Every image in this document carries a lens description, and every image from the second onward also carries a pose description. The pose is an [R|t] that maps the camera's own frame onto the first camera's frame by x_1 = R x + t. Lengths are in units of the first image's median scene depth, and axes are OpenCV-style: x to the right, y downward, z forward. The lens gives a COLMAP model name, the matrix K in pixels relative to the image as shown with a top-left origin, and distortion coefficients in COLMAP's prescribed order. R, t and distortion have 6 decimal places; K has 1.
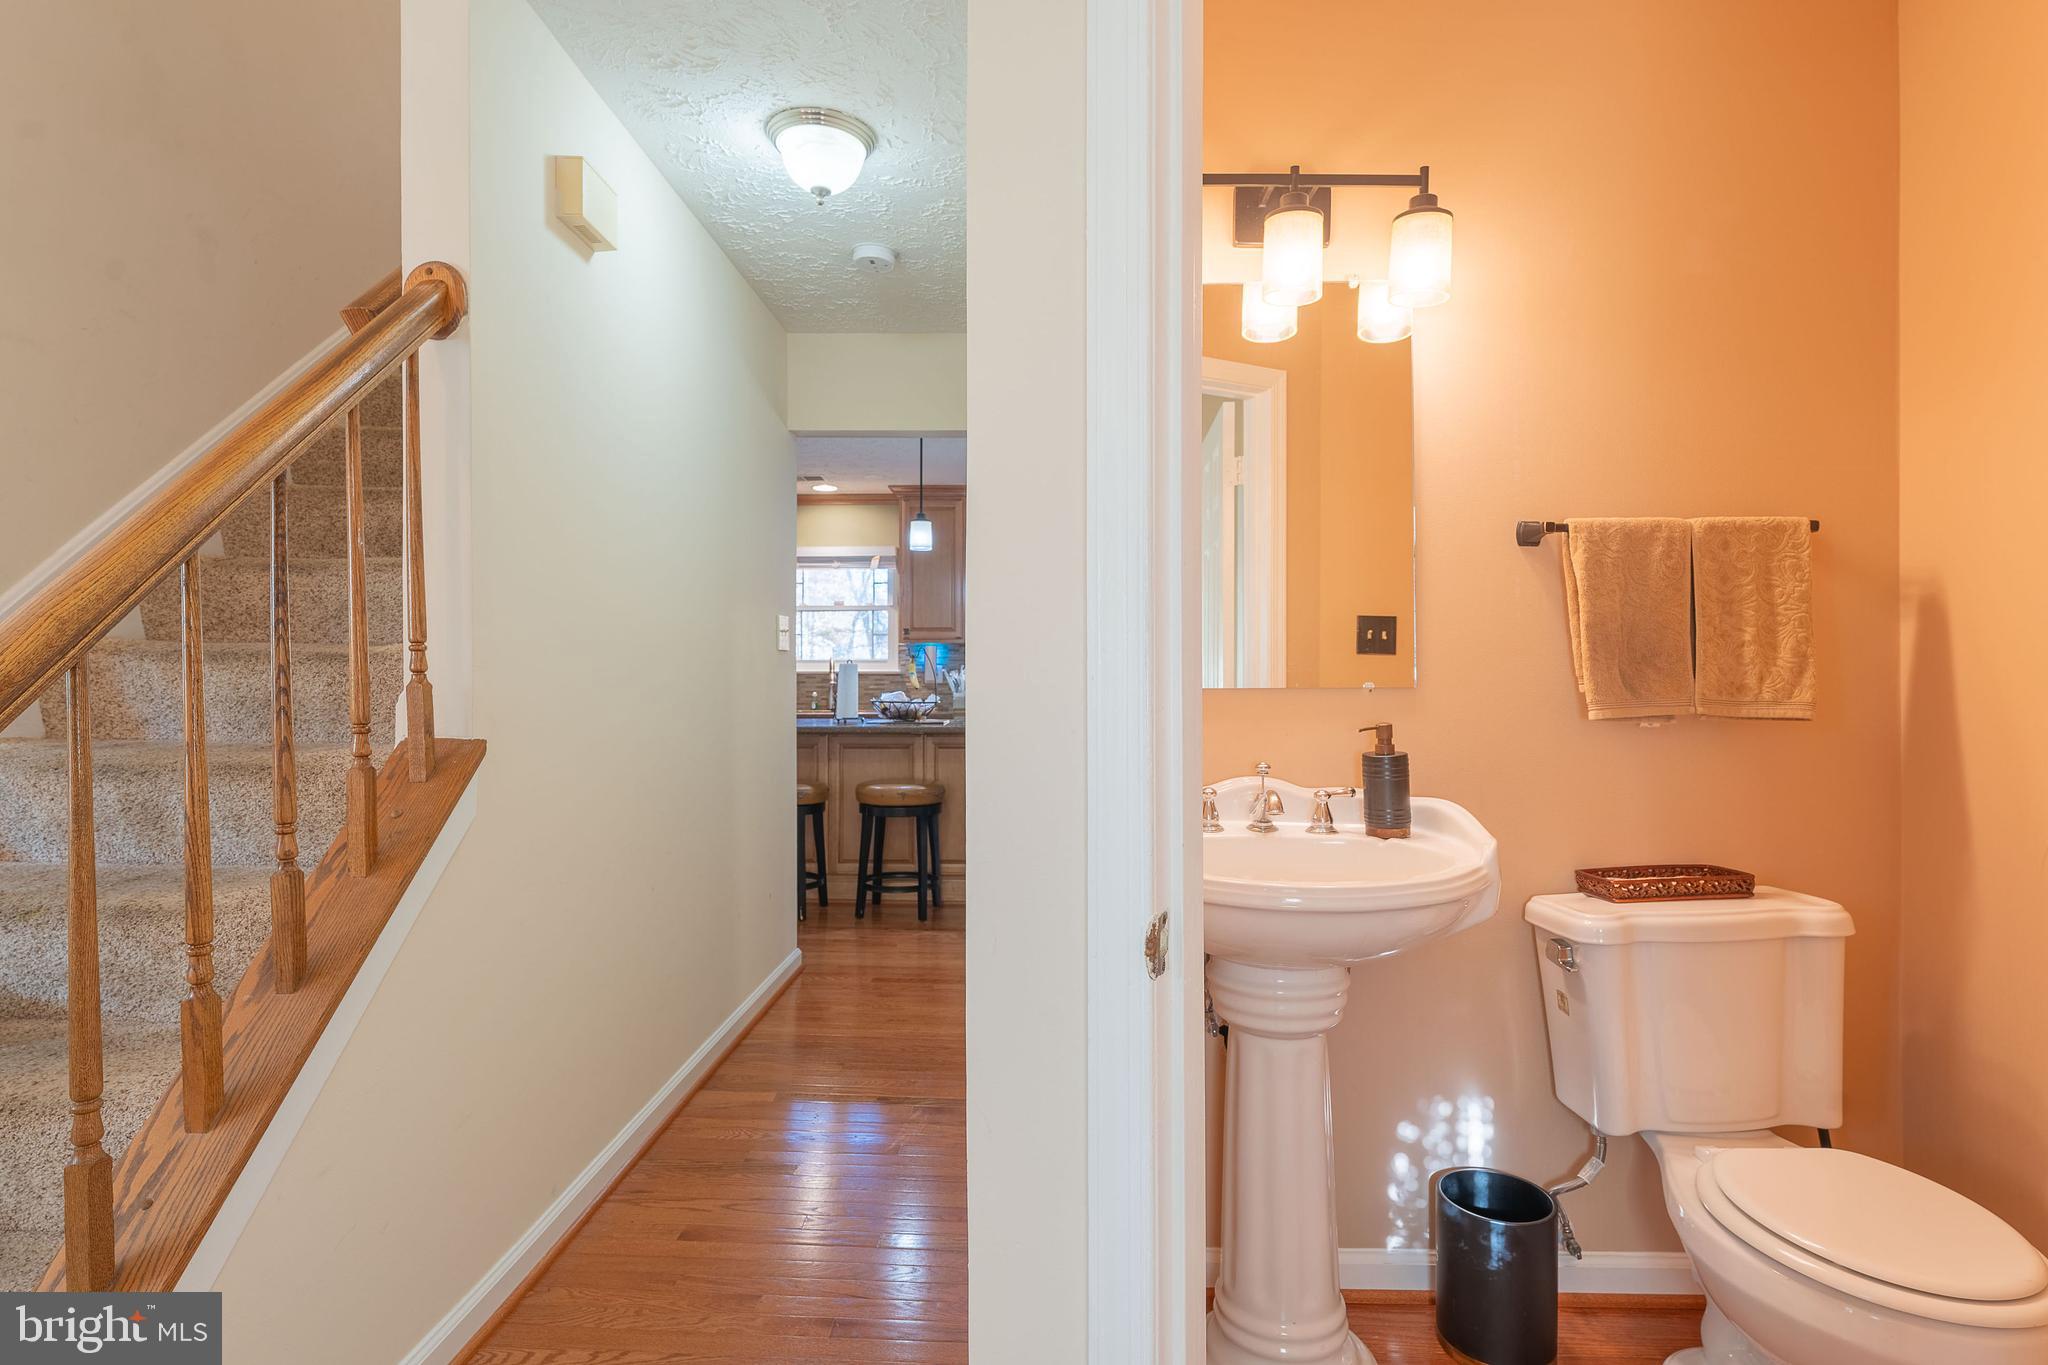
lens RADIAL K [[1040.7, 0, 1025.1], [0, 1040.7, 679.1], [0, 0, 1]] dist [0.002731, 0.000634]
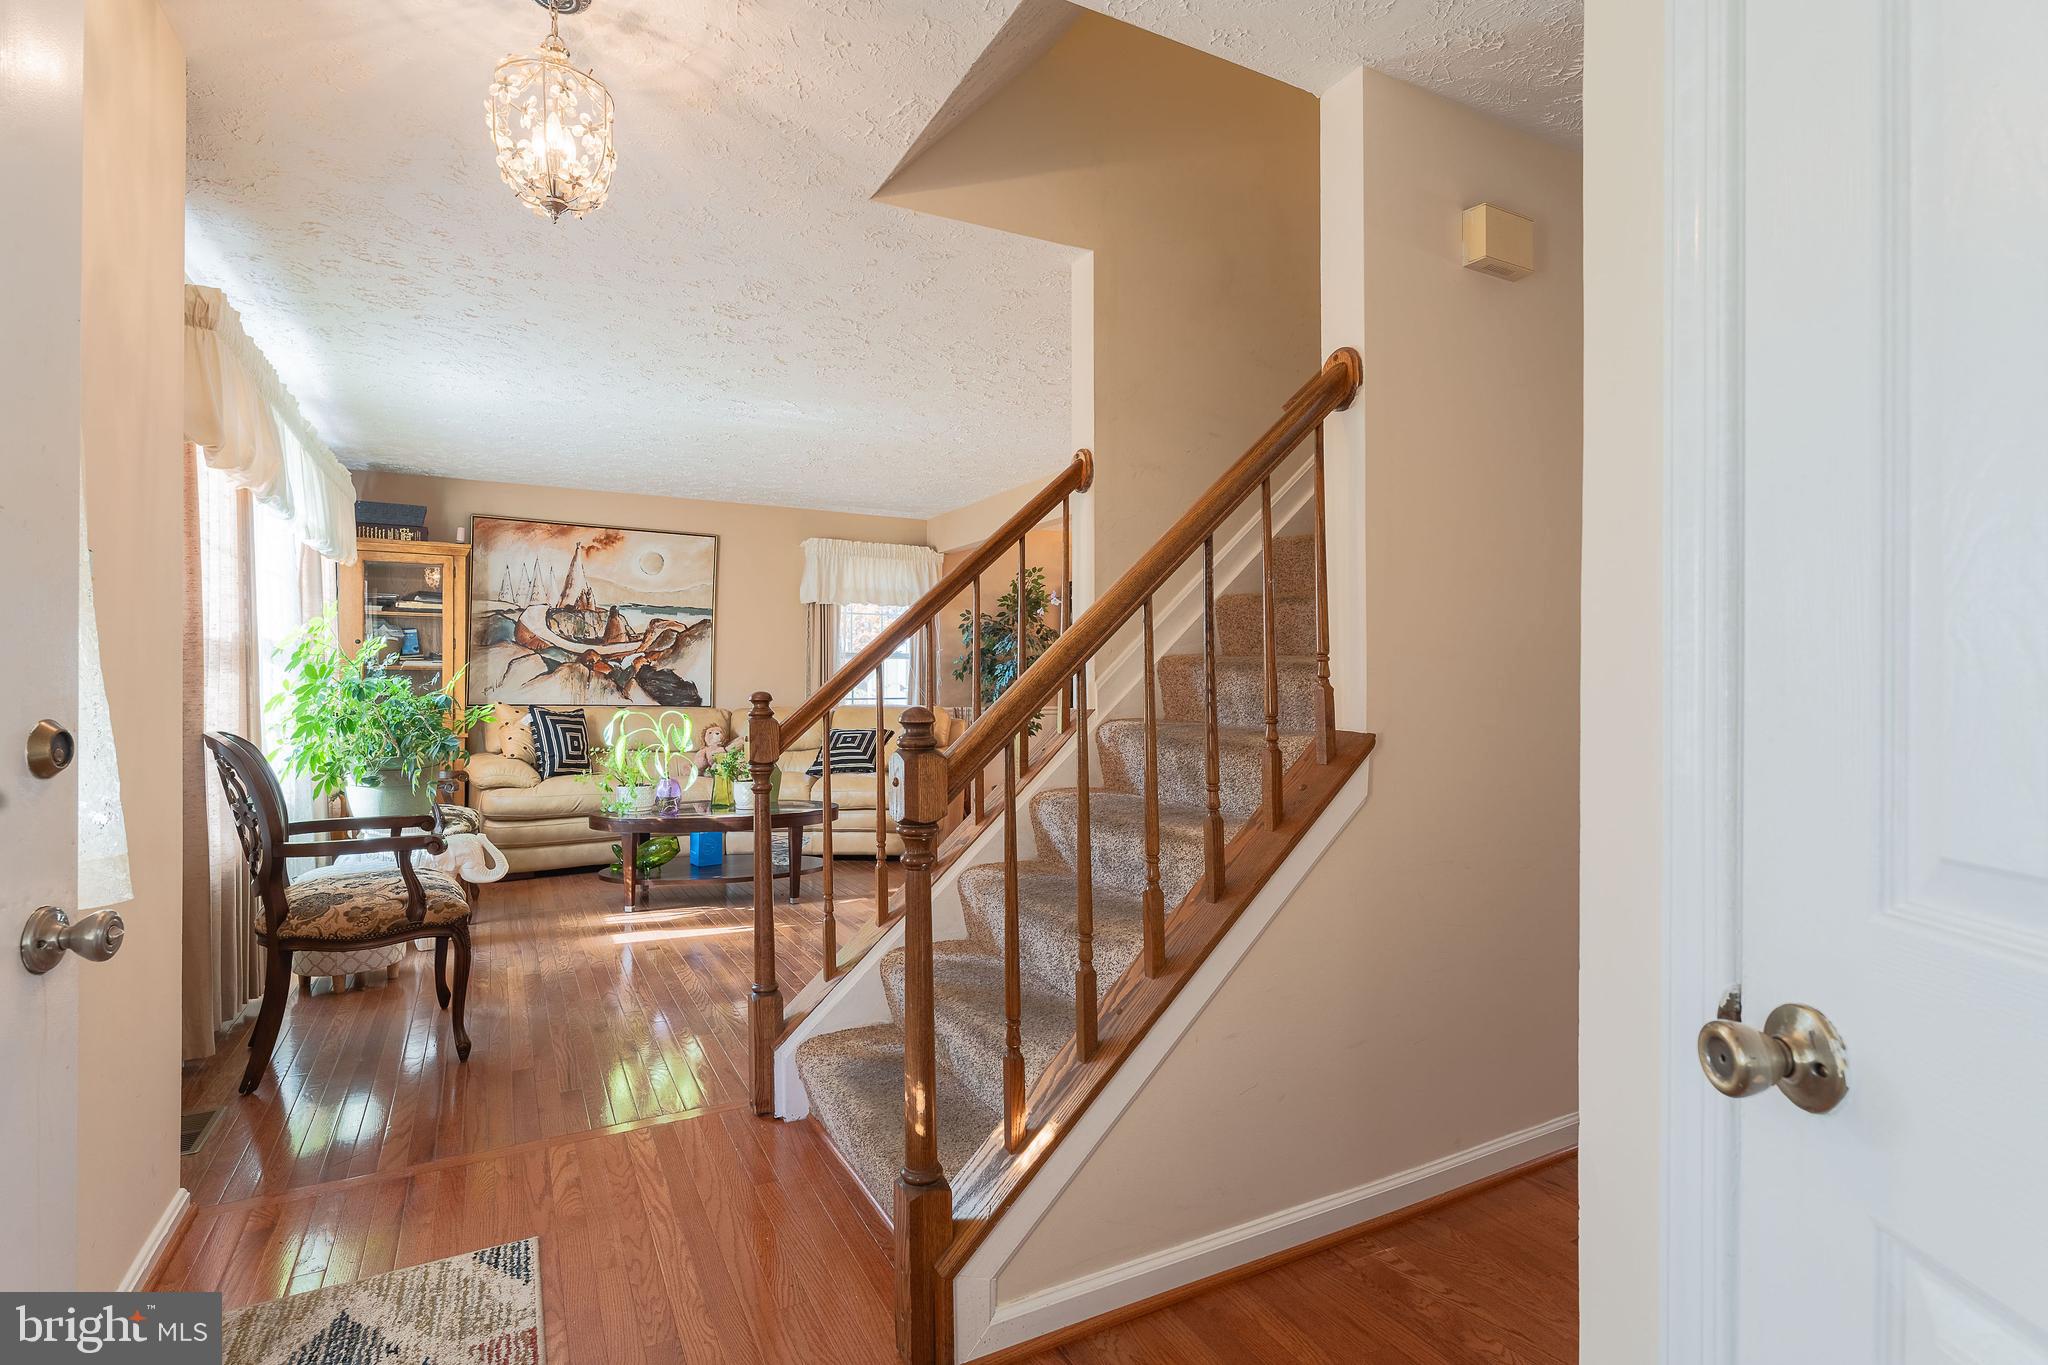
lens RADIAL K [[992.0, 0, 1024.7], [0, 992.0, 682.0], [0, 0, 1]] dist [-0.001357, -0.000059]
pose [[0.499997, 0.003468, -0.866020, 0.277894], [-0.004474, 0.999989, 0.001422, -0.001161], [0.866015, 0.003164, 0.500007, 0.080832]]
